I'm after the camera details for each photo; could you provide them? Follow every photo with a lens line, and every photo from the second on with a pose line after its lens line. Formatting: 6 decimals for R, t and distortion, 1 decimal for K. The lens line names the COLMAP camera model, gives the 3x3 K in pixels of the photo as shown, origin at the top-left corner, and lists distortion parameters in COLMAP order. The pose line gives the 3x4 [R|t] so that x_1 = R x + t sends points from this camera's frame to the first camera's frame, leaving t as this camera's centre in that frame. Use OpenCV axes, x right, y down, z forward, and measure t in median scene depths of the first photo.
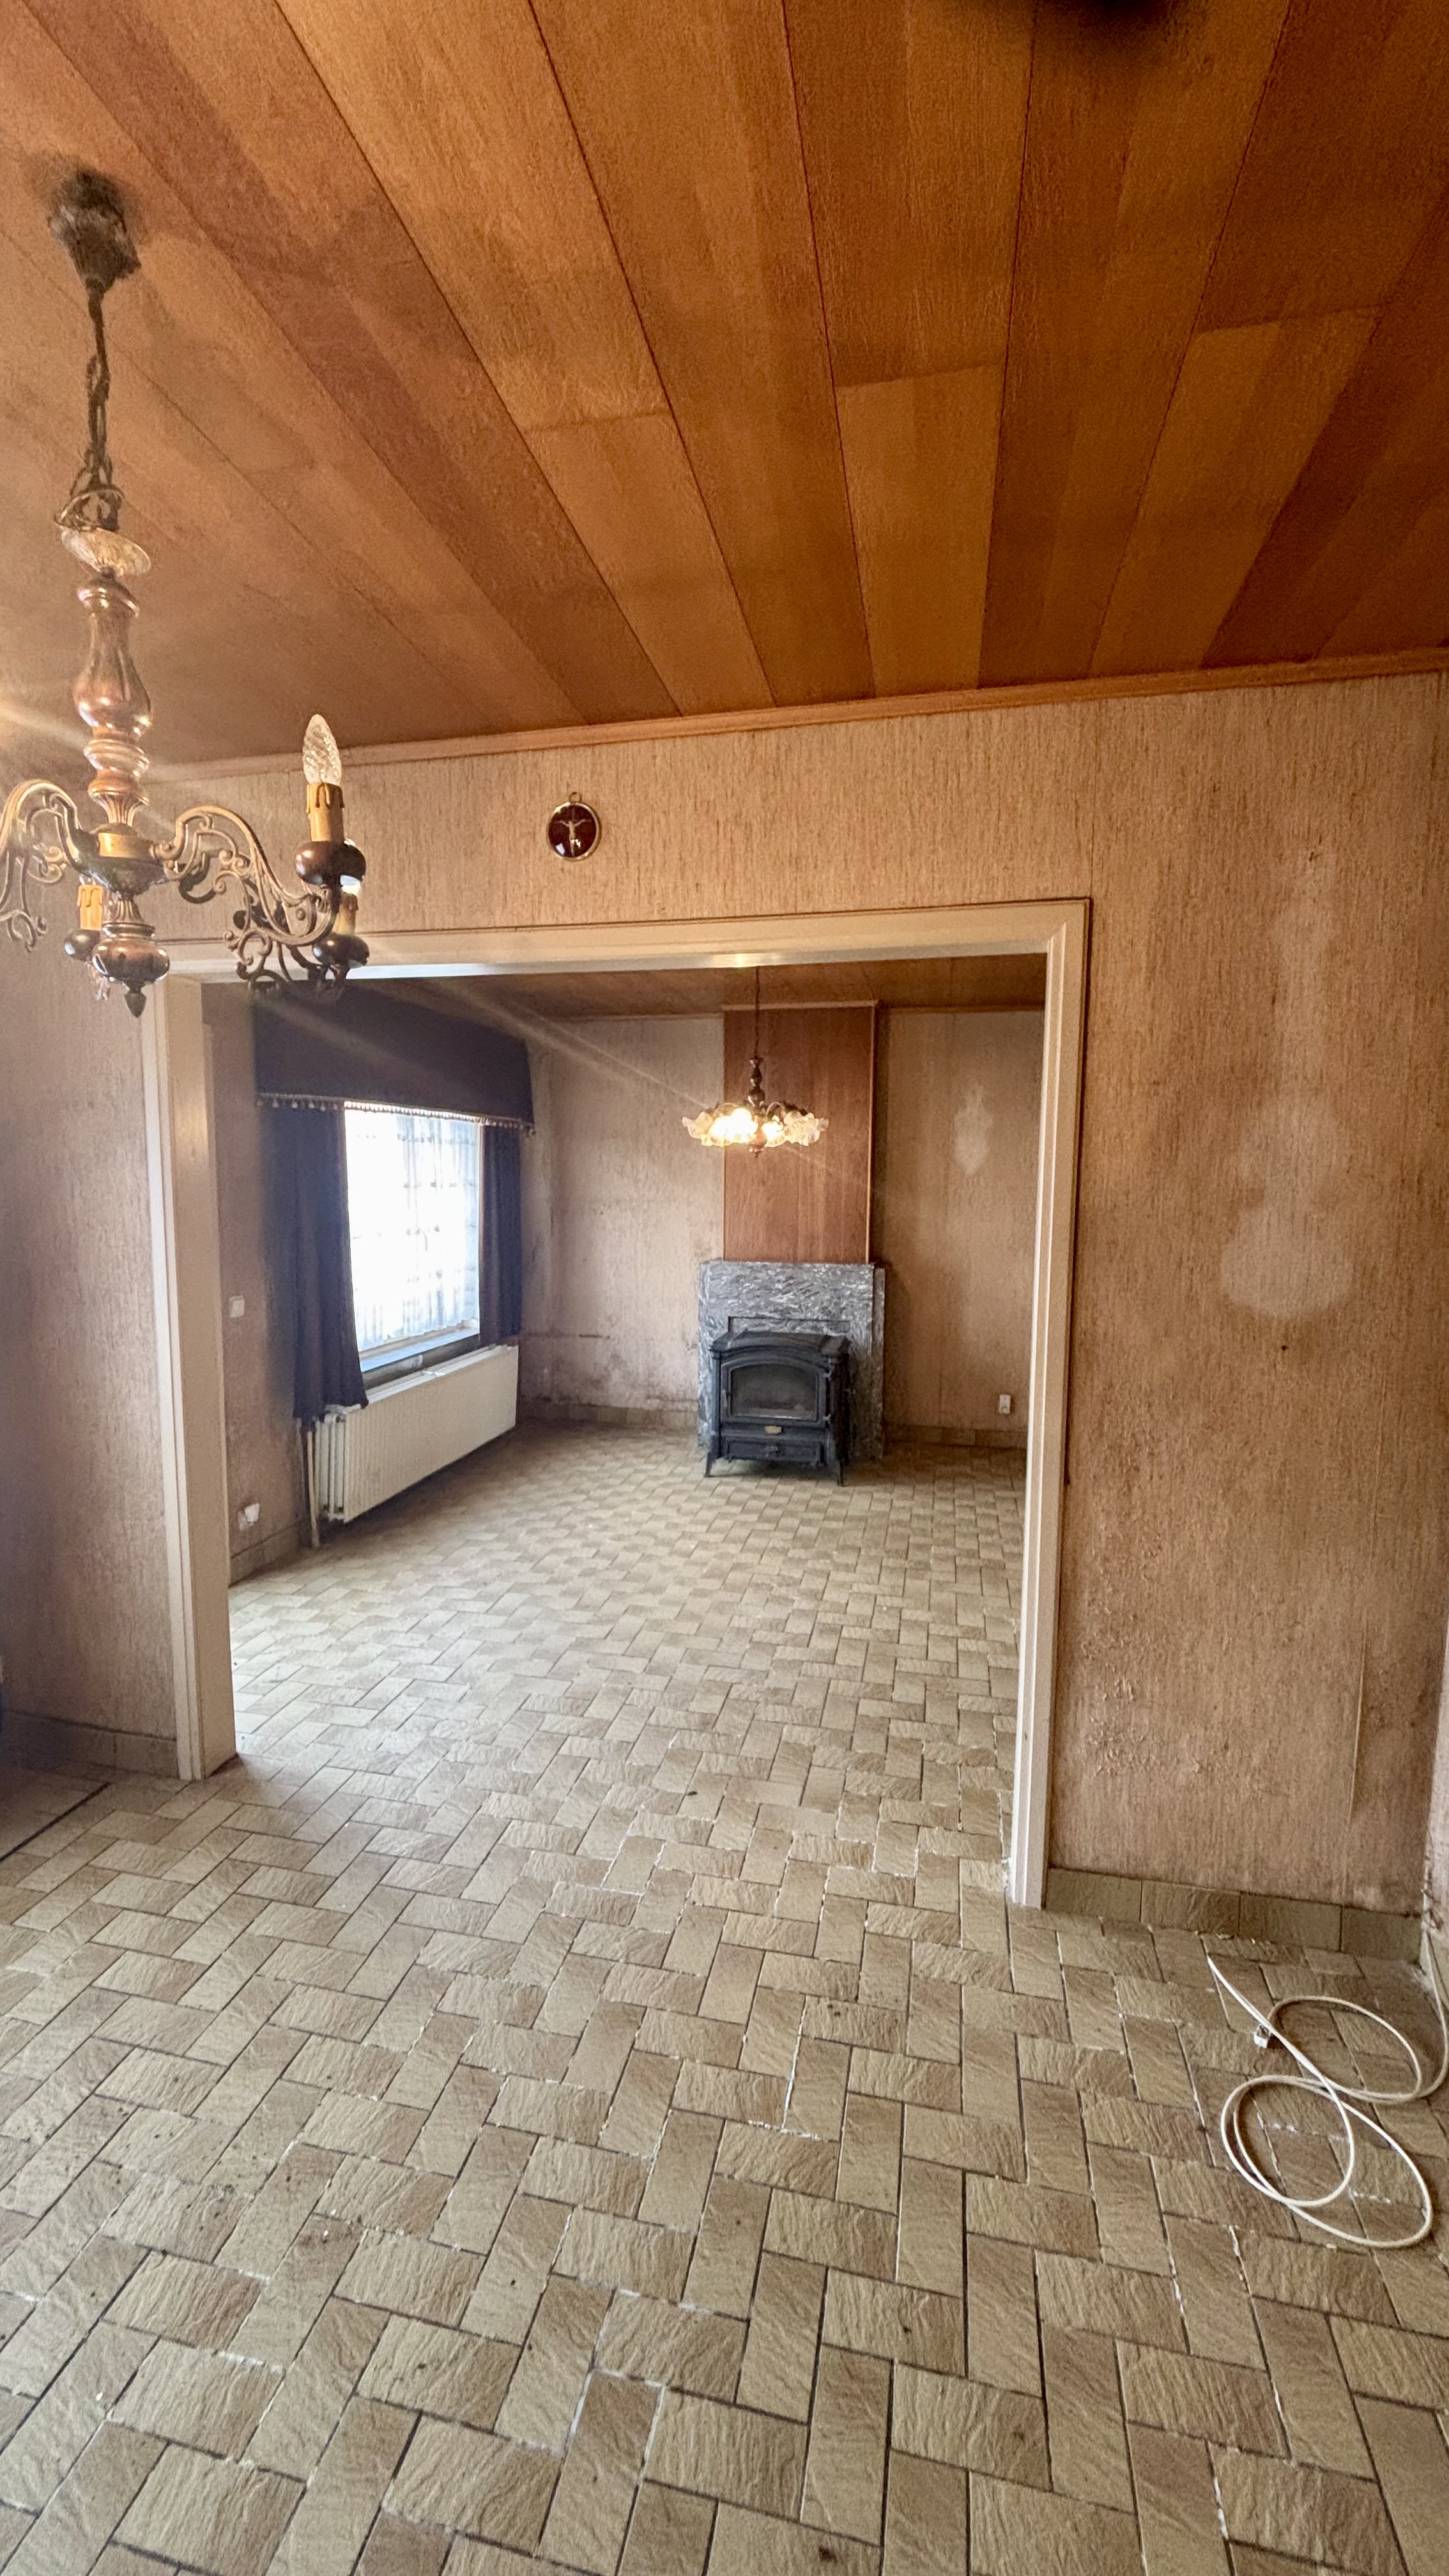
lens RADIAL K [[1036.5, 0, 714.5], [0, 1036.5, 1270.9], [0, 0, 1]] dist [0.000245, 0.000515]
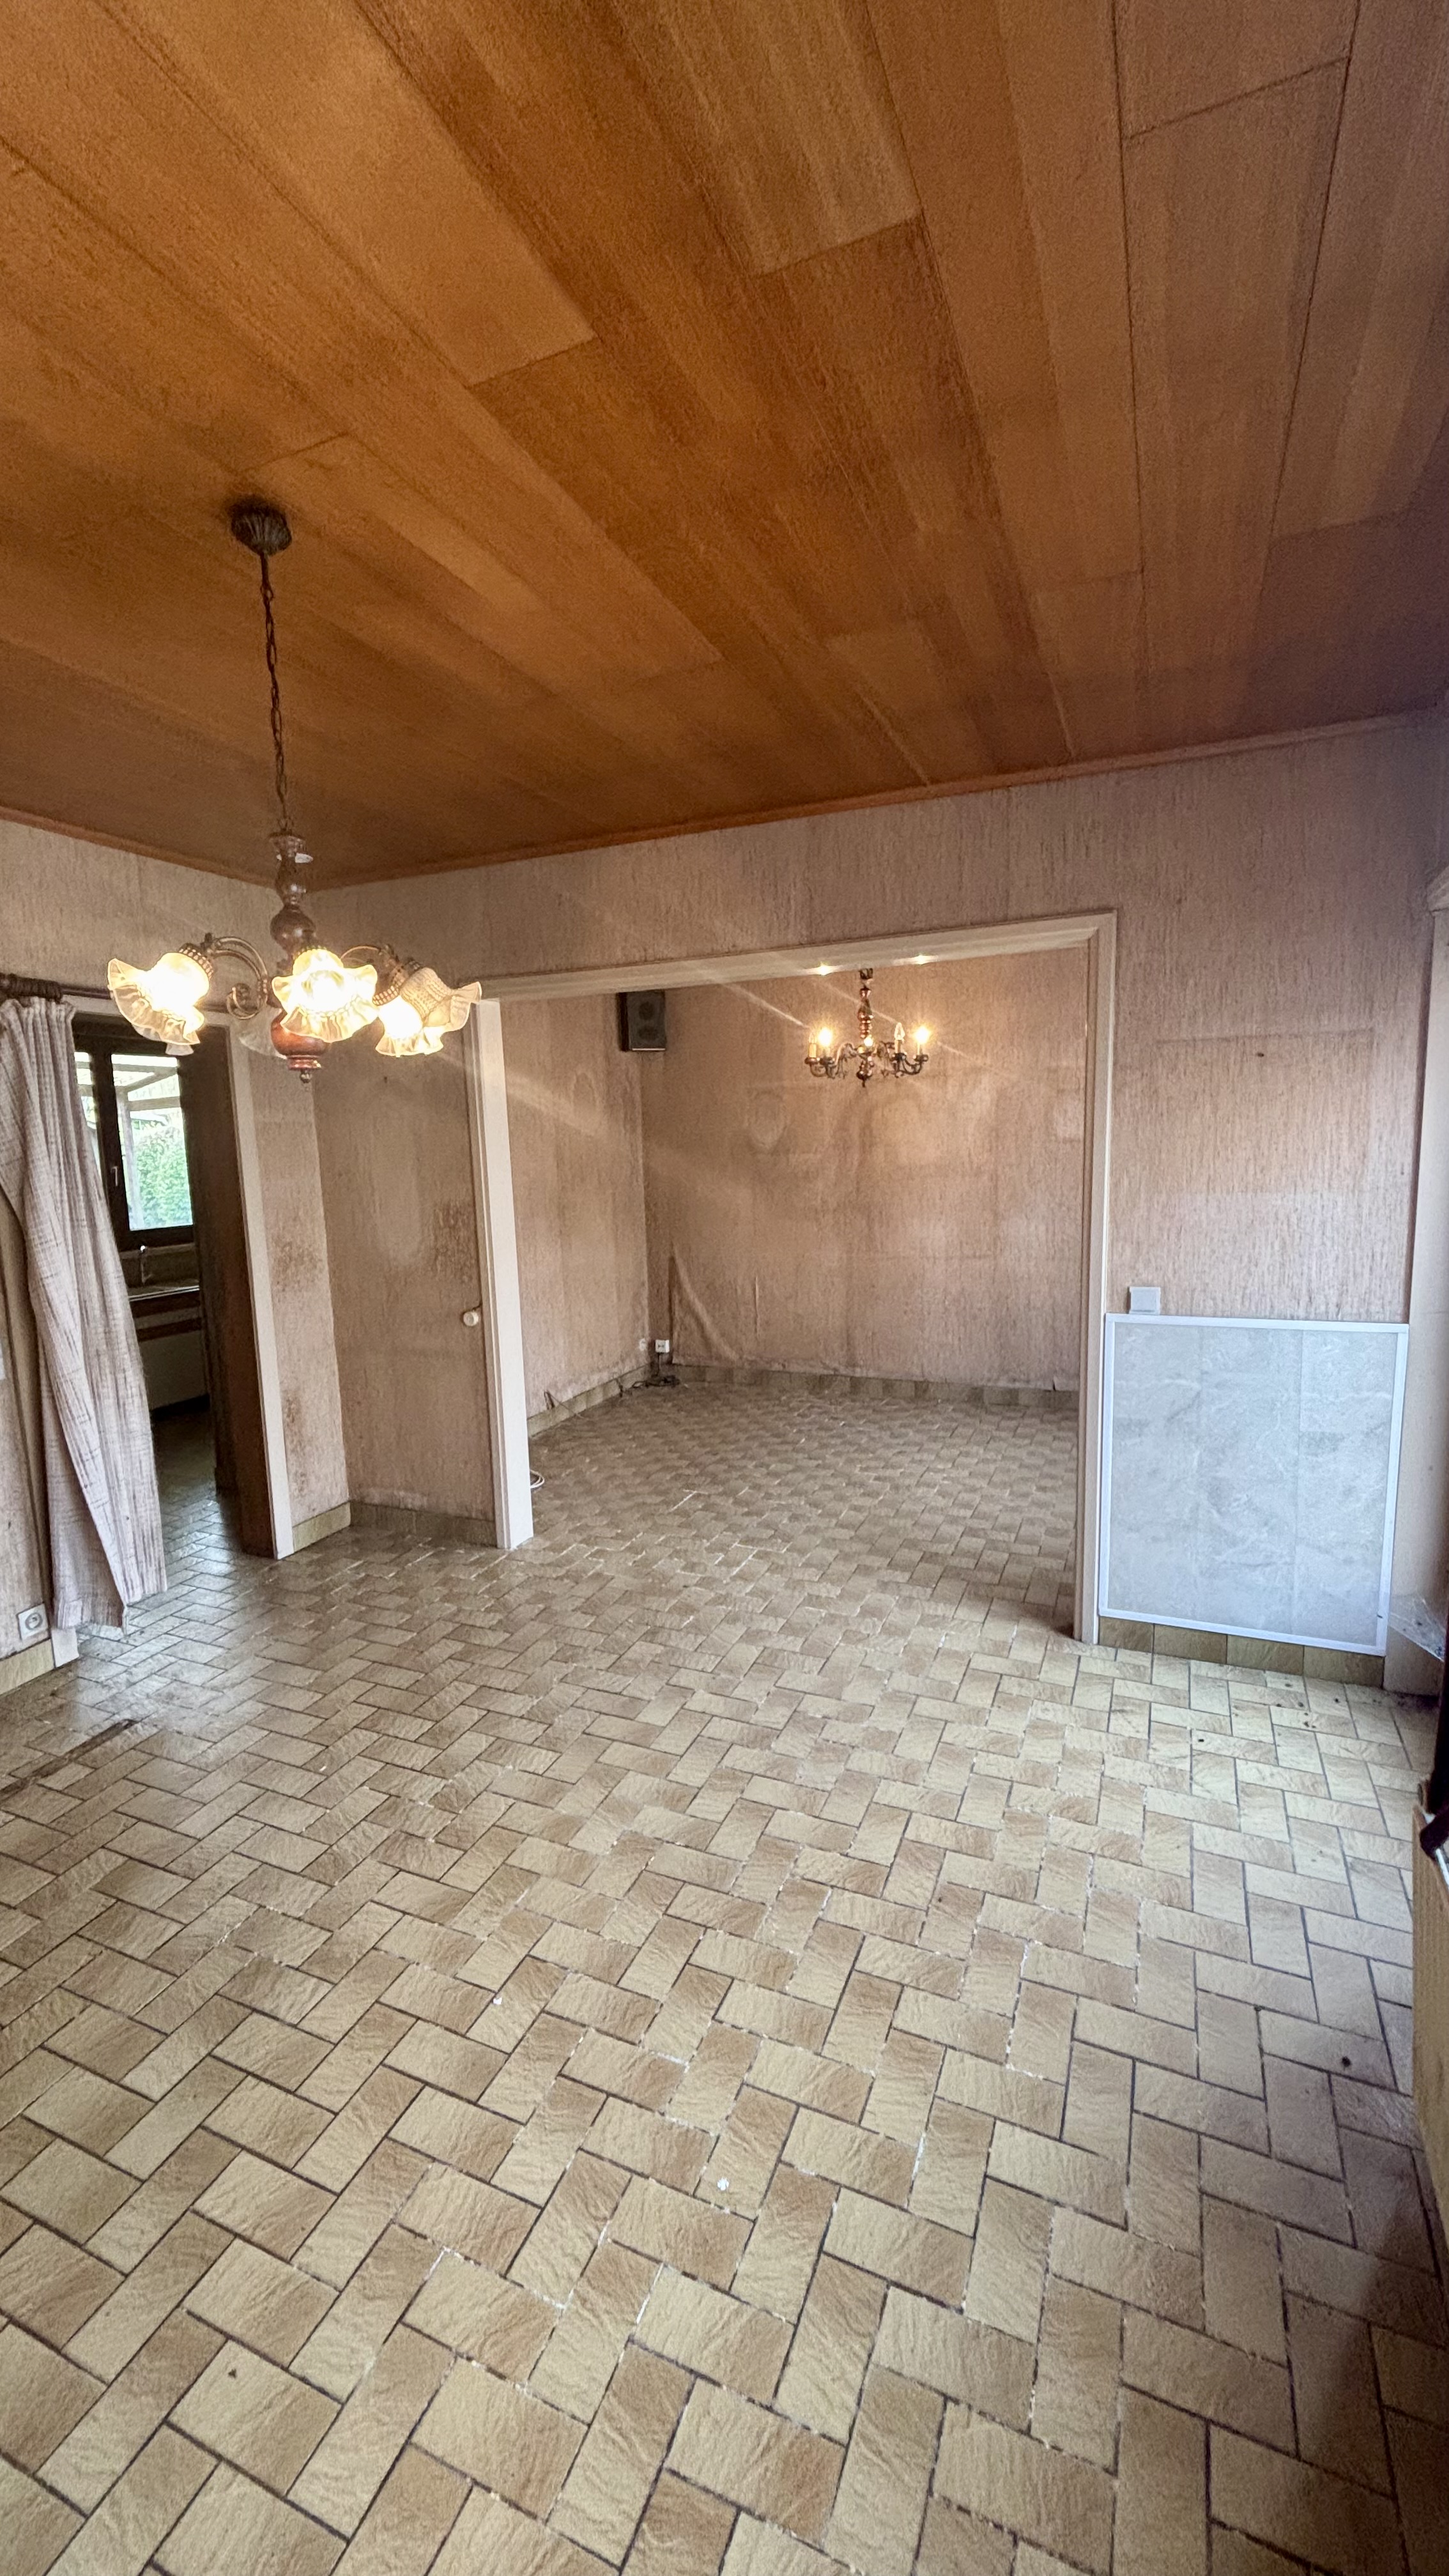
lens RADIAL K [[1036.5, 0, 725.0], [0, 1036.5, 1283.1], [0, 0, 1]] dist [0.000245, 0.000515]
pose [[-0.983384, -0.005800, 0.181446, -0.212994], [0.037759, 0.971096, 0.235683, -0.133912], [-0.177568, 0.238618, -0.954741, 1.487715]]
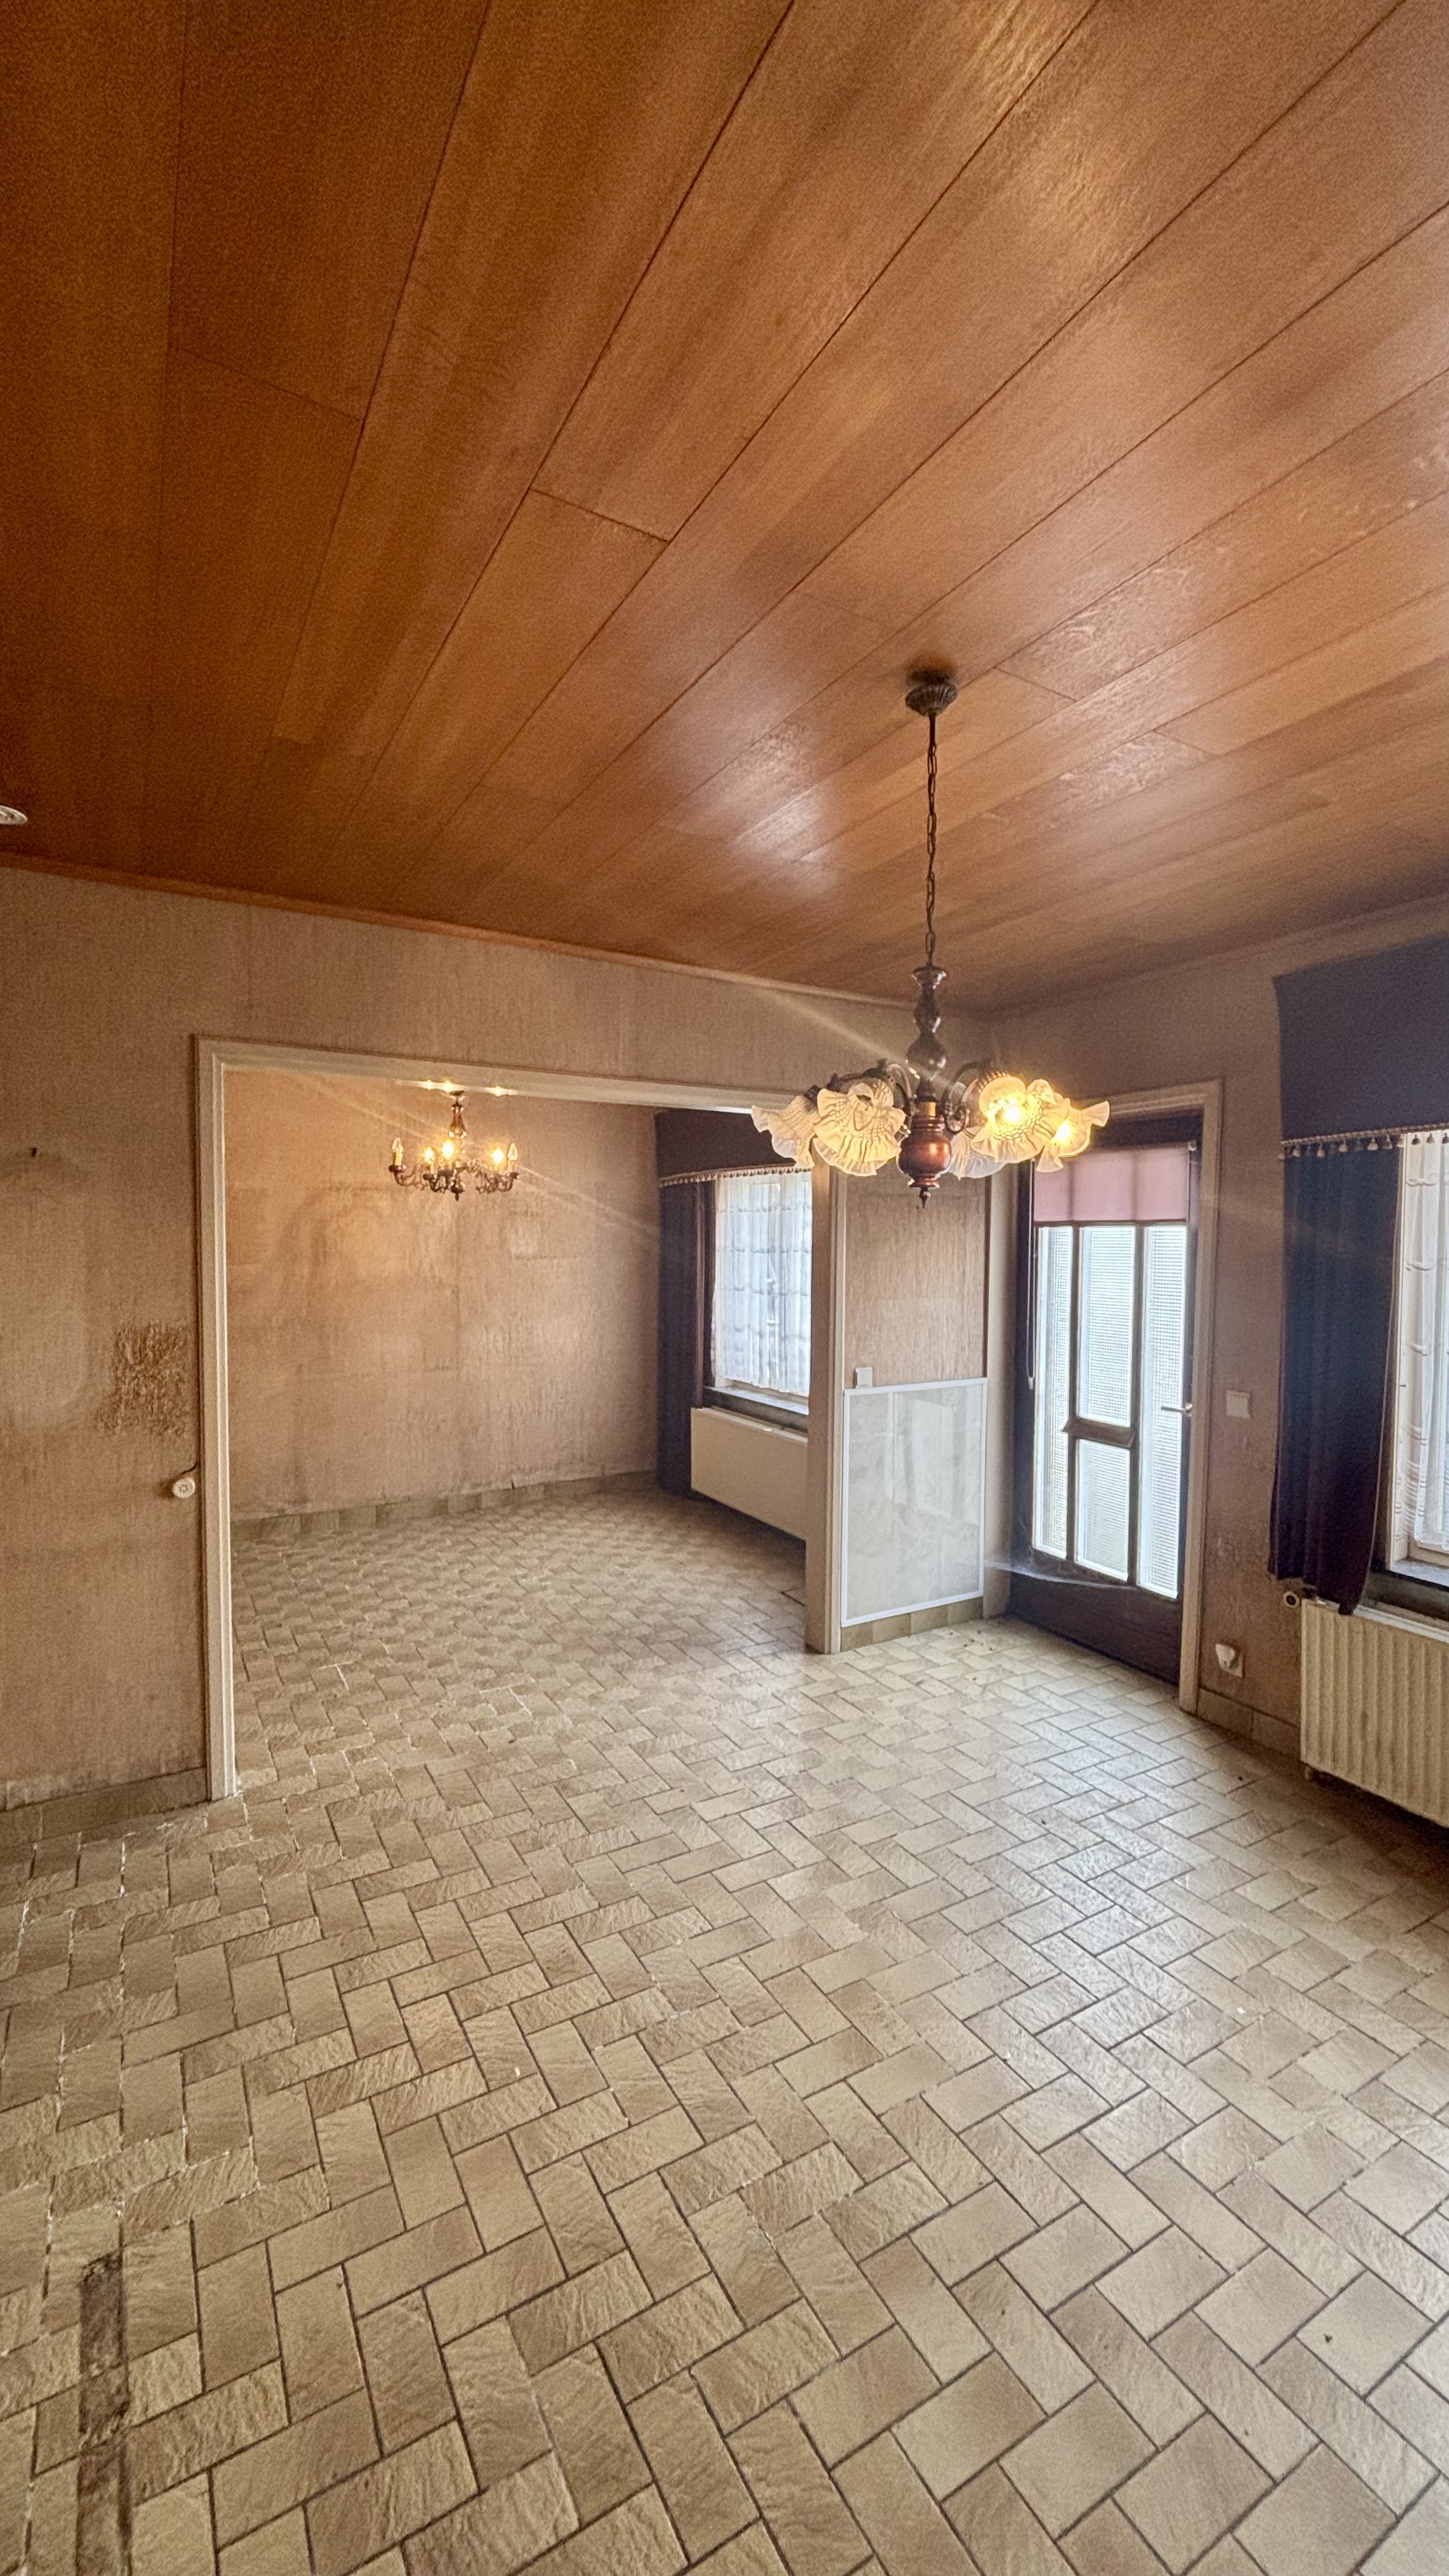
lens RADIAL K [[1036.5, 0, 730.4], [0, 1036.5, 1285.0], [0, 0, 1]] dist [0.000245, 0.000515]
pose [[-0.729507, 0.016831, -0.683766, 0.420750], [-0.078360, 0.991058, 0.107996, -0.123143], [0.679469, 0.132363, -0.721666, 1.352569]]
